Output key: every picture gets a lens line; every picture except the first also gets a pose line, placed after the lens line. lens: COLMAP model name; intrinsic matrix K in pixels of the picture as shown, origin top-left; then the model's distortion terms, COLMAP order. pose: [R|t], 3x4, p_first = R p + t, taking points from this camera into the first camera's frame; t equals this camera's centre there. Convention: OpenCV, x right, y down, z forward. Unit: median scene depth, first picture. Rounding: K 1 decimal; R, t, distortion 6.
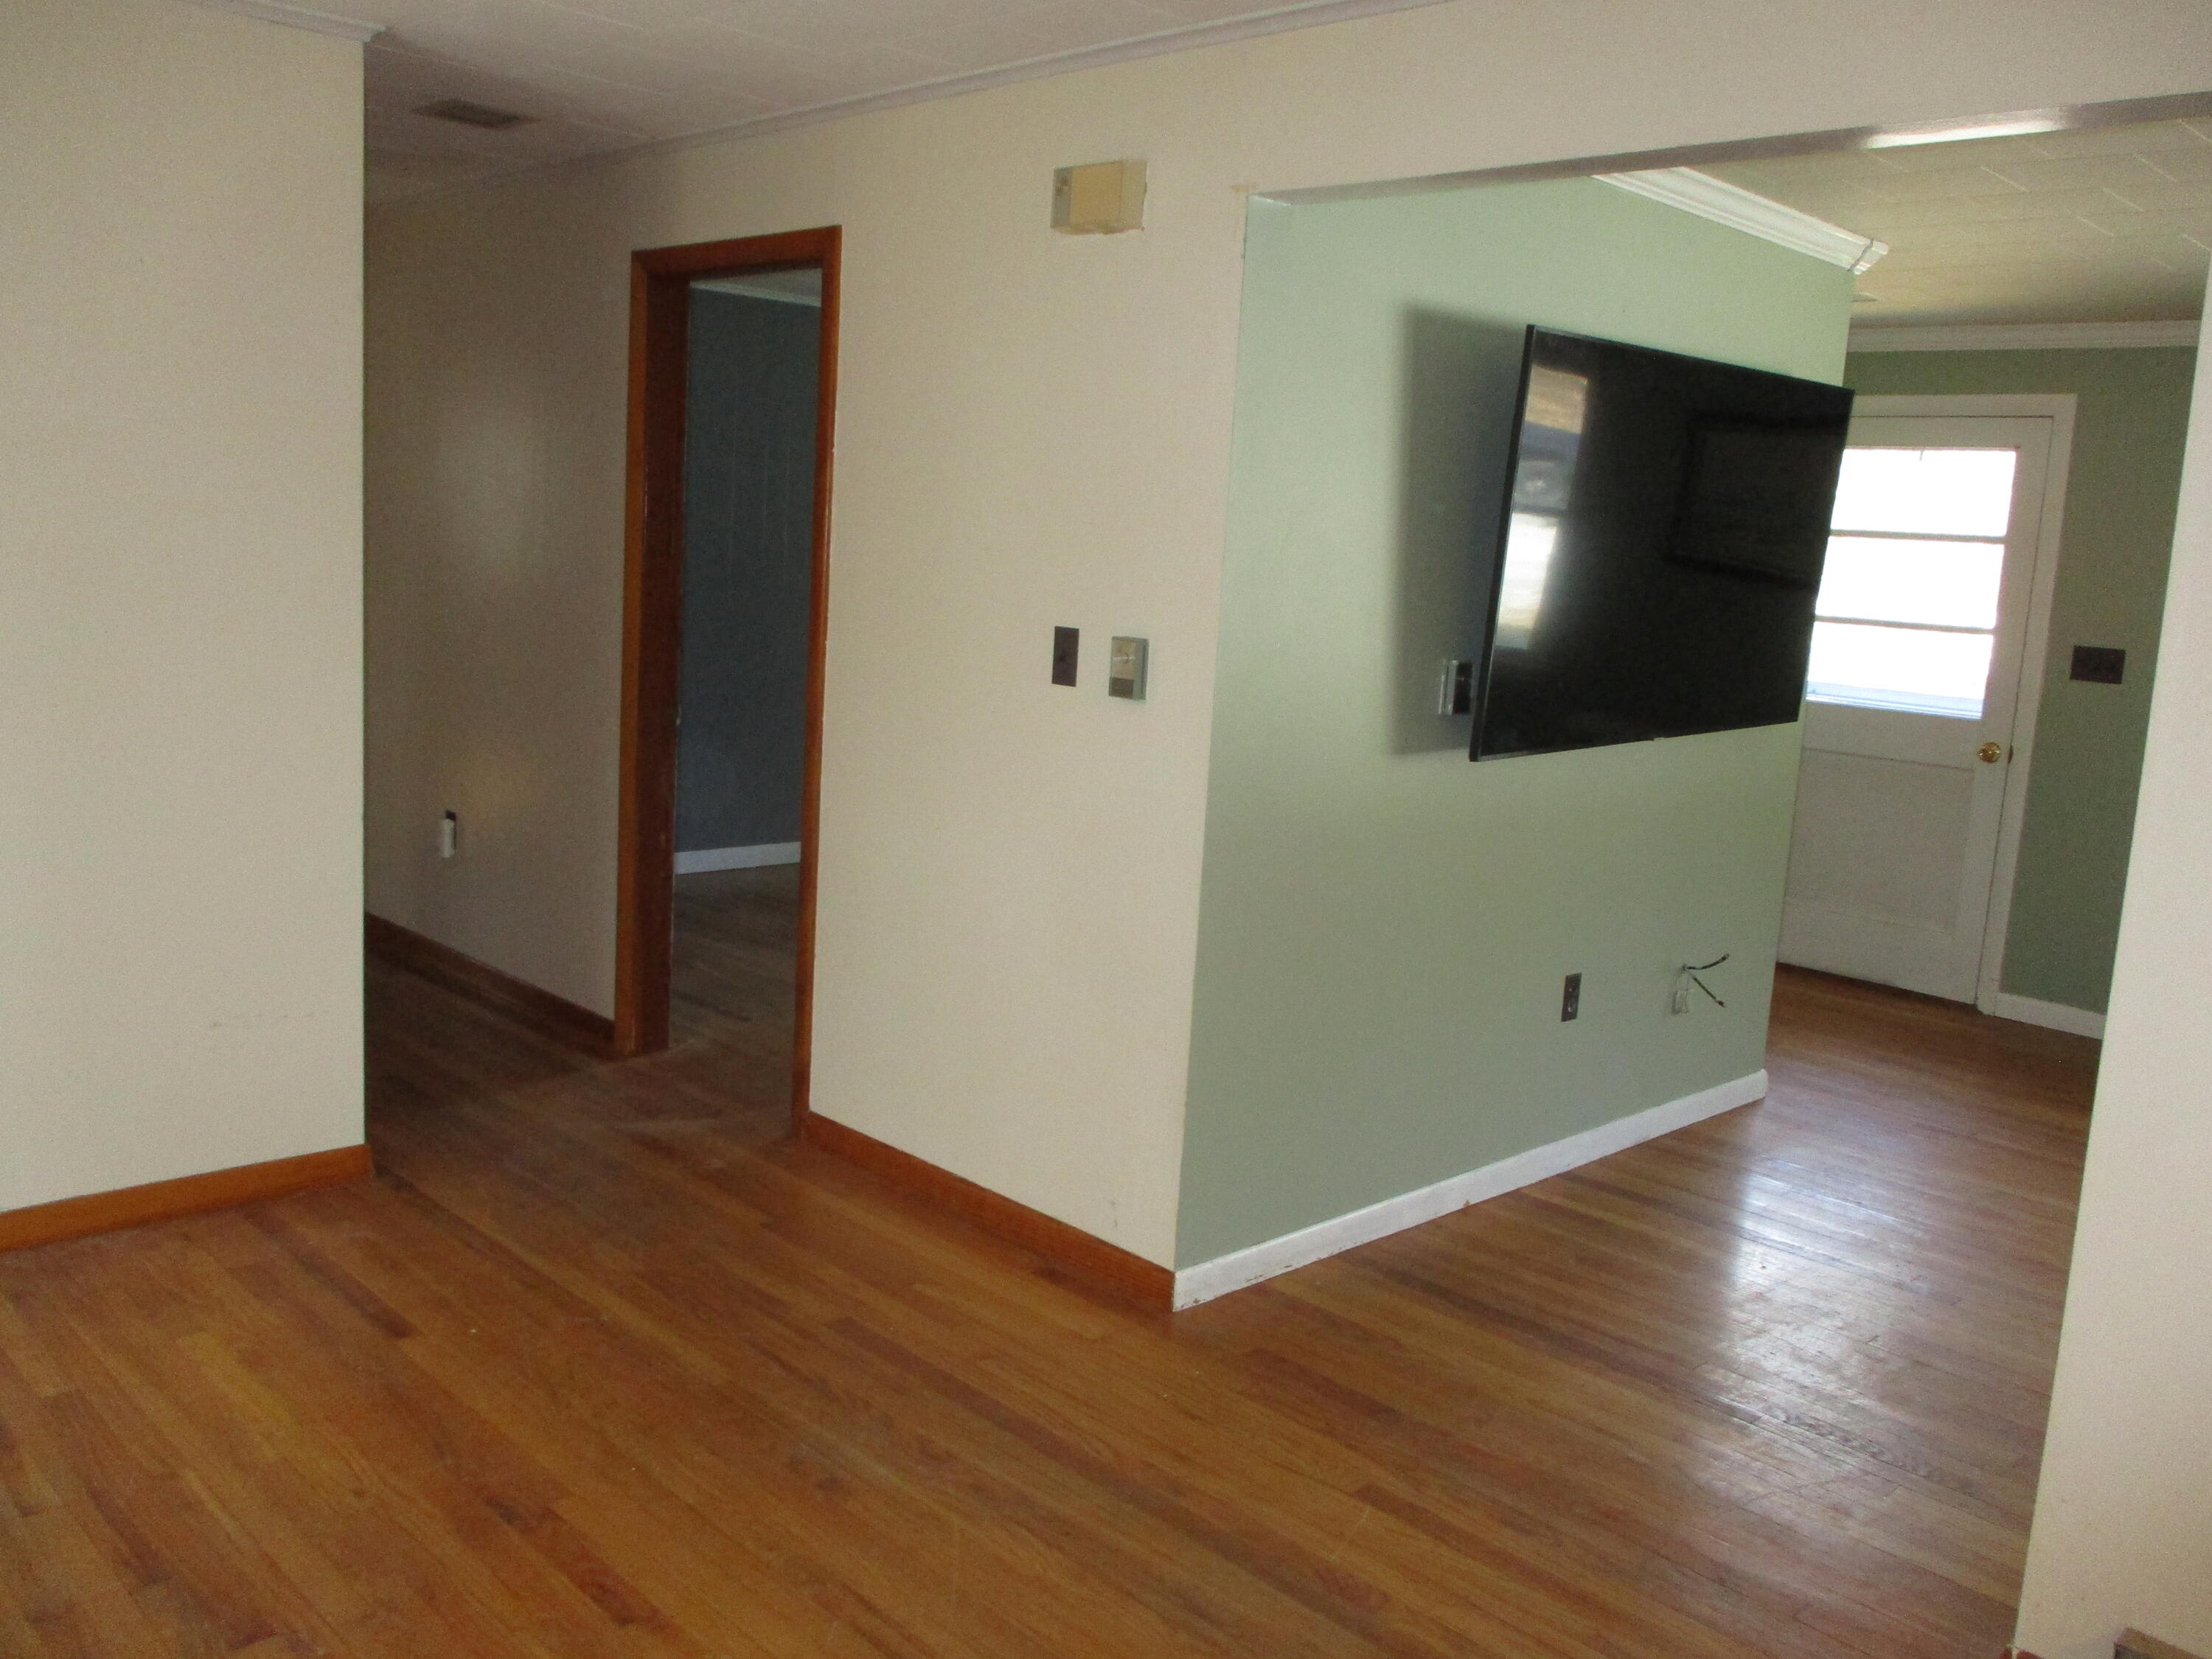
lens RADIAL K [[1855.1, 0, 1097.3], [0, 1855.1, 824.7], [0, 0, 1]] dist [-0.007185, -0.003831]
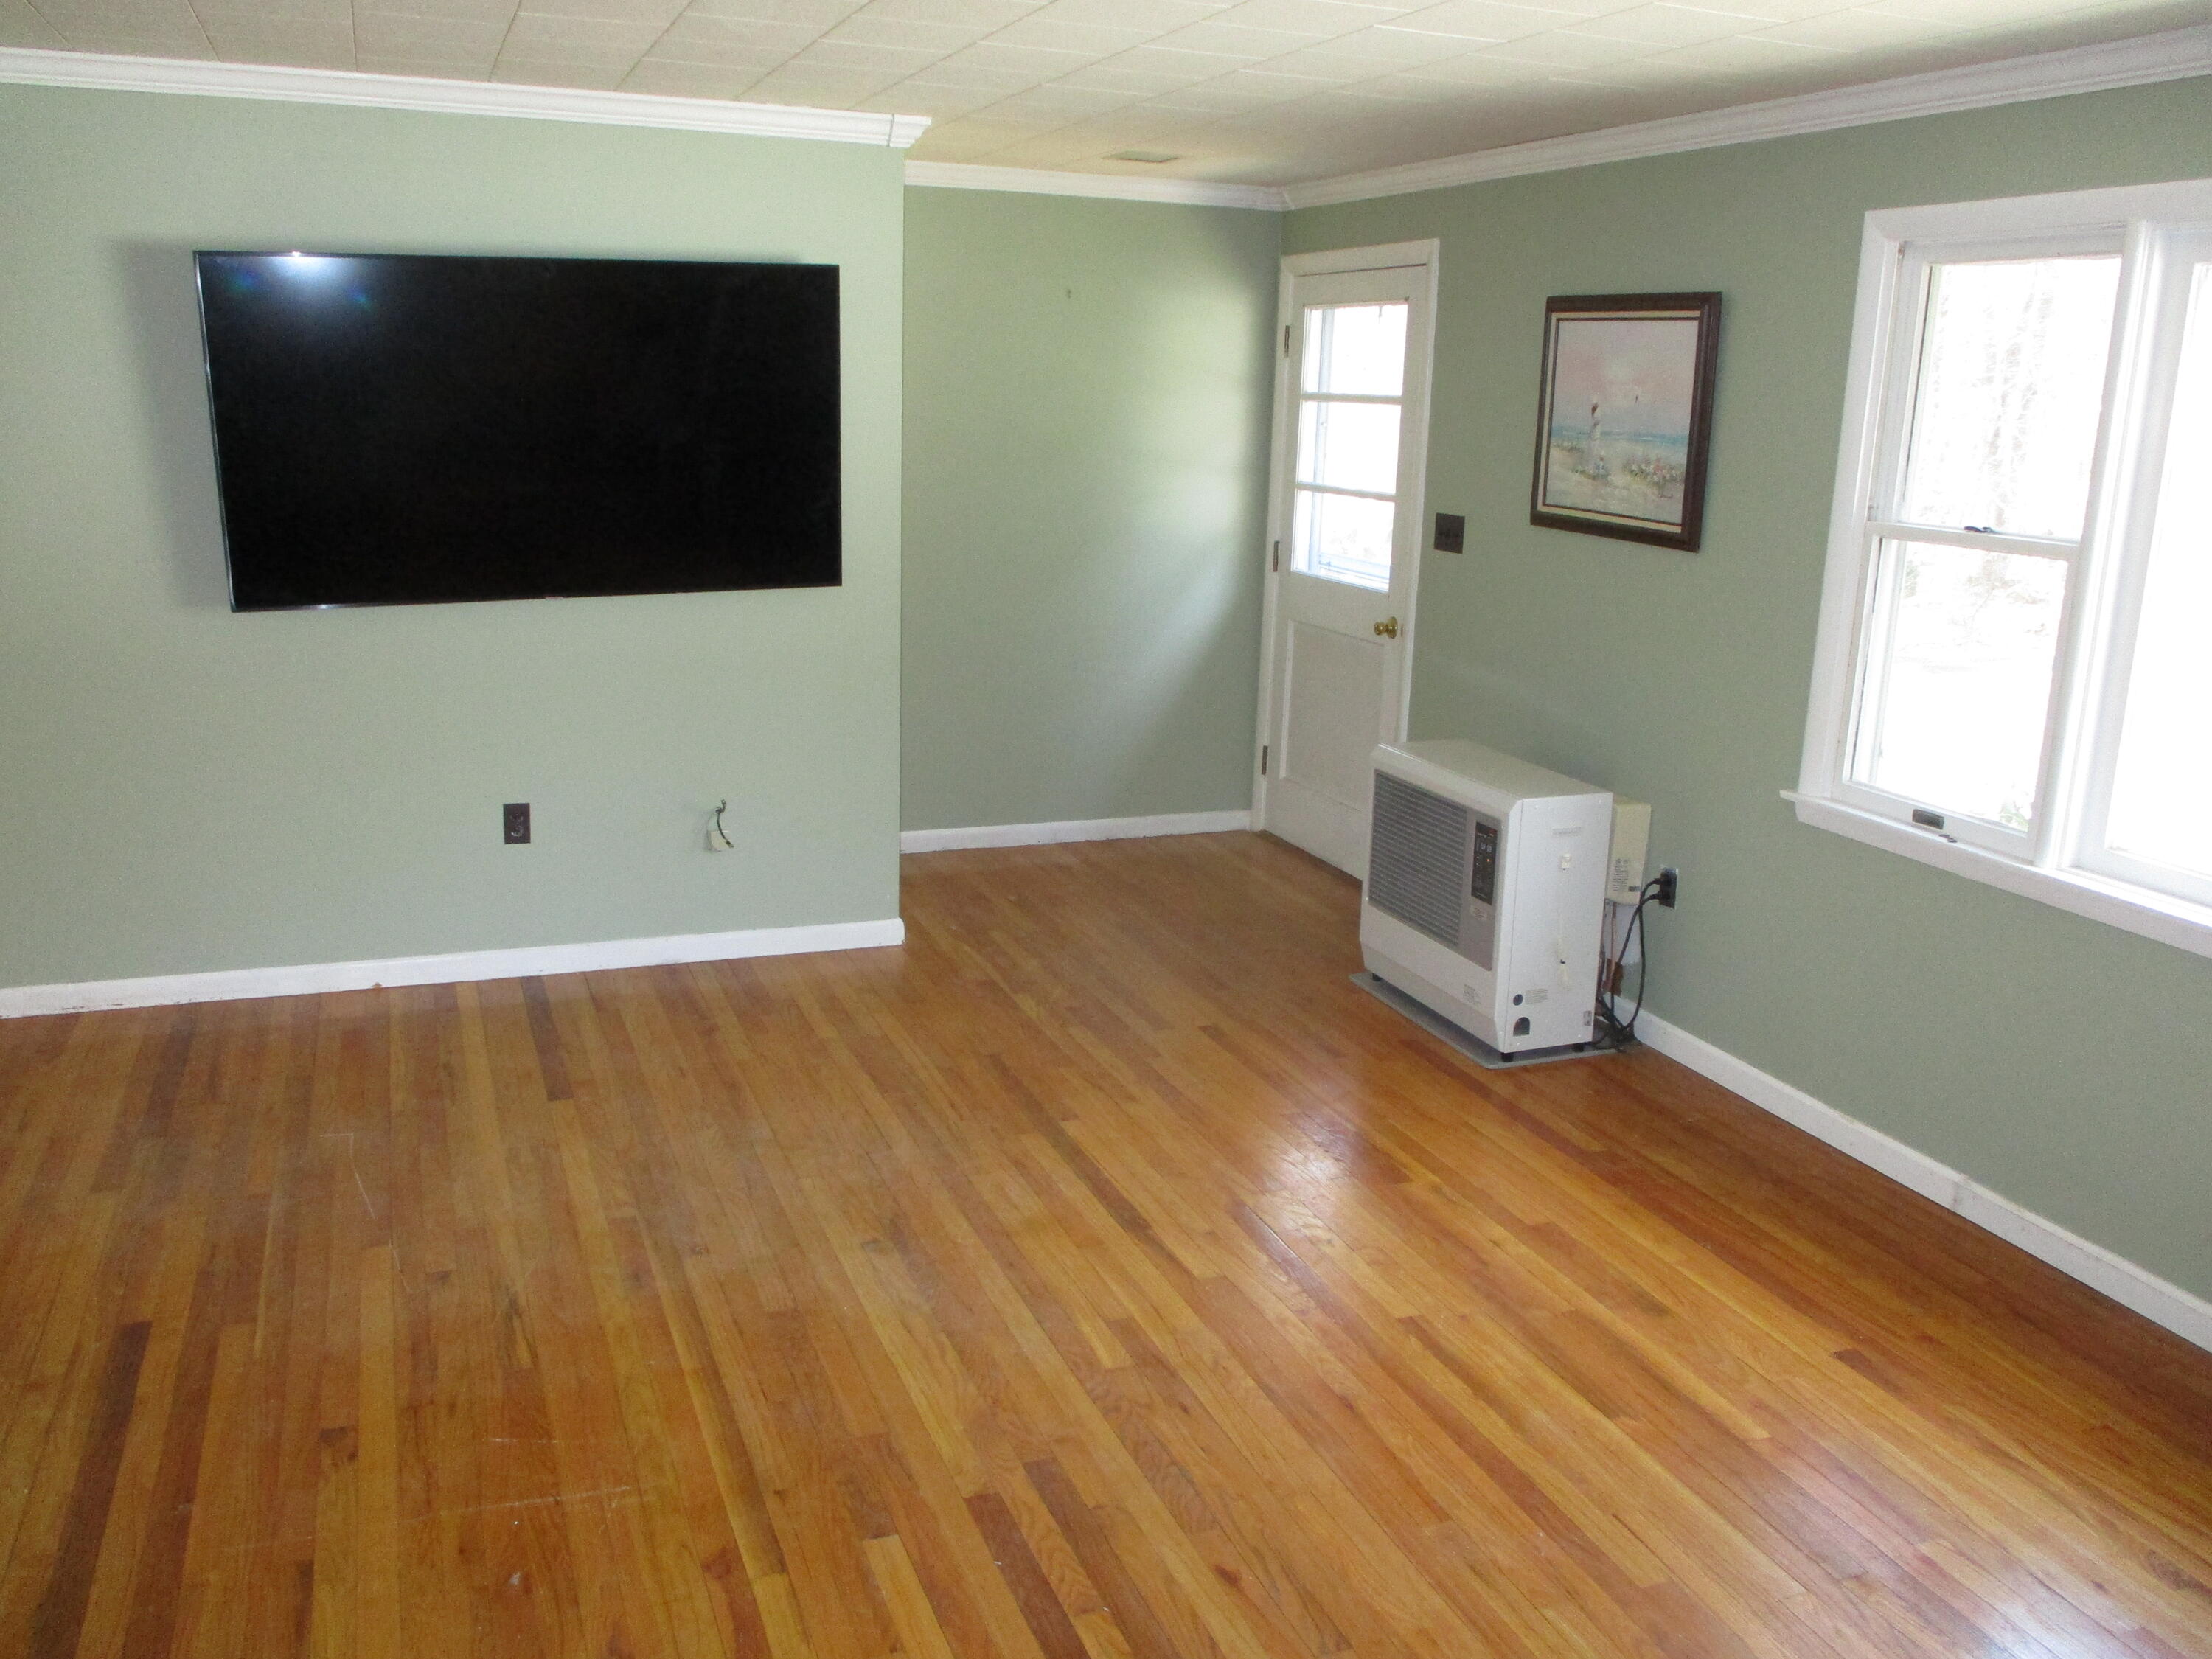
lens RADIAL K [[1855.1, 0, 1097.3], [0, 1855.1, 824.7], [0, 0, 1]] dist [-0.007185, -0.003831]
pose [[0.920098, 0.064978, -0.386260, 0.740276], [-0.037523, 0.996231, 0.078207, -0.006905], [0.389886, -0.057464, 0.919069, 0.059583]]
